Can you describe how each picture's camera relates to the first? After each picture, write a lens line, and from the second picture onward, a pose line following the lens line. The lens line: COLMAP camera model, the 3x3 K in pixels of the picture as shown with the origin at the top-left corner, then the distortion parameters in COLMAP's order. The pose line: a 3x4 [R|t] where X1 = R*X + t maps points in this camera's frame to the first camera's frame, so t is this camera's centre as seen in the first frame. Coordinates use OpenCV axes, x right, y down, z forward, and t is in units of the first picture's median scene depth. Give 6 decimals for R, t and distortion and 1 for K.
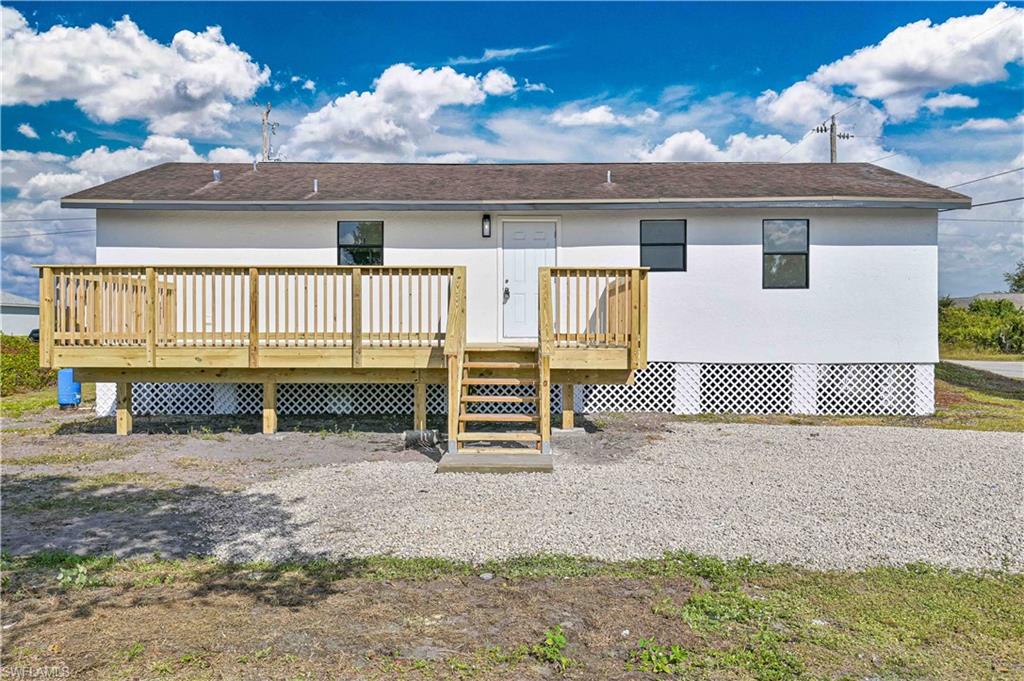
lens RADIAL K [[800.6, 0, 512.0], [0, 800.6, 340.5], [0, 0, 1]] dist [0.005921, 0.001633]
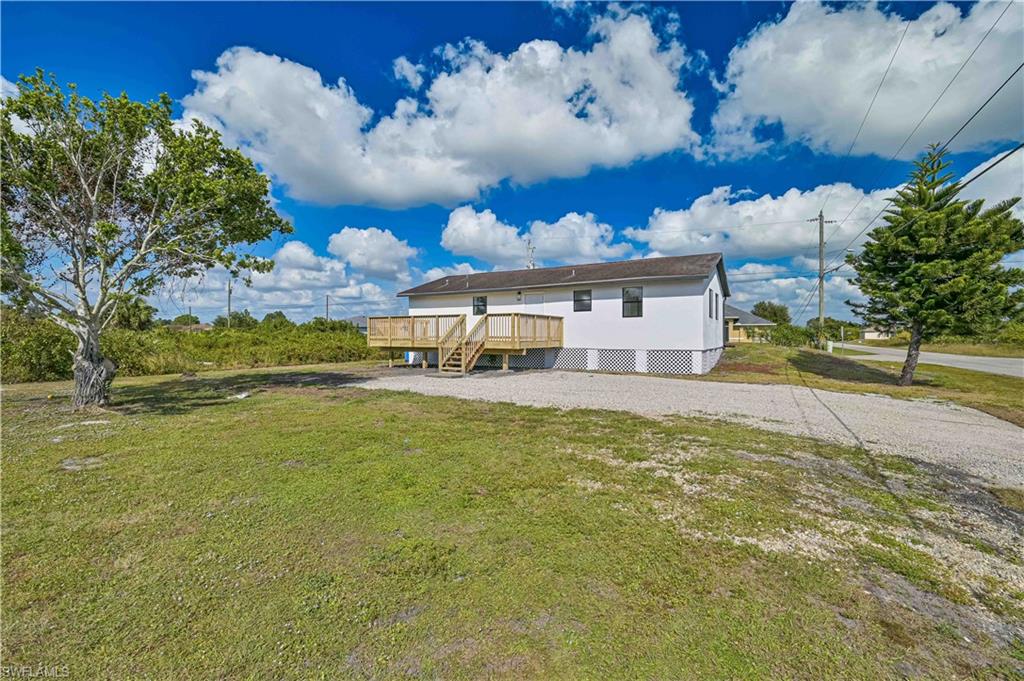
lens RADIAL K [[440.5, 0, 512.0], [0, 440.5, 340.5], [0, 0, 1]] dist [-0.000131, -0.000004]
pose [[0.848080, 0.006911, -0.529822, 0.721711], [0.000362, 0.999907, 0.013623, -0.014651], [0.529867, -0.011745, 0.847999, -0.262812]]
